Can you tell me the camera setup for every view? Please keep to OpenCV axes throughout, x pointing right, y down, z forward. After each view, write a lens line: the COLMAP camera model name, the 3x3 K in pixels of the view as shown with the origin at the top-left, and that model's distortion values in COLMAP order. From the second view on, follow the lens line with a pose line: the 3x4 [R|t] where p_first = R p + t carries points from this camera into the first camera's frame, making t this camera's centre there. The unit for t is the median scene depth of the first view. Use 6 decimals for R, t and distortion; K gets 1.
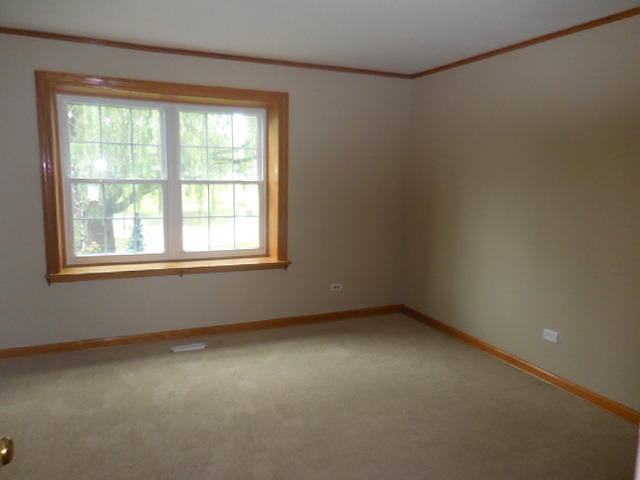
lens RADIAL K [[484.2, 0, 320.0], [0, 484.2, 240.0], [0, 0, 1]] dist [-0.016768, 0.037067]
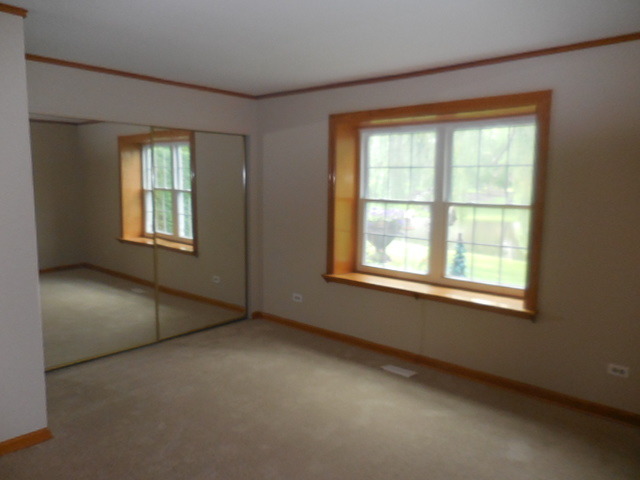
lens RADIAL K [[484.2, 0, 320.0], [0, 484.2, 240.0], [0, 0, 1]] dist [-0.016768, 0.037067]
pose [[0.414974, 0.096128, -0.904741, 0.486345], [-0.125806, 0.990913, 0.047581, -0.063806], [0.901093, 0.094077, 0.423297, 0.379640]]
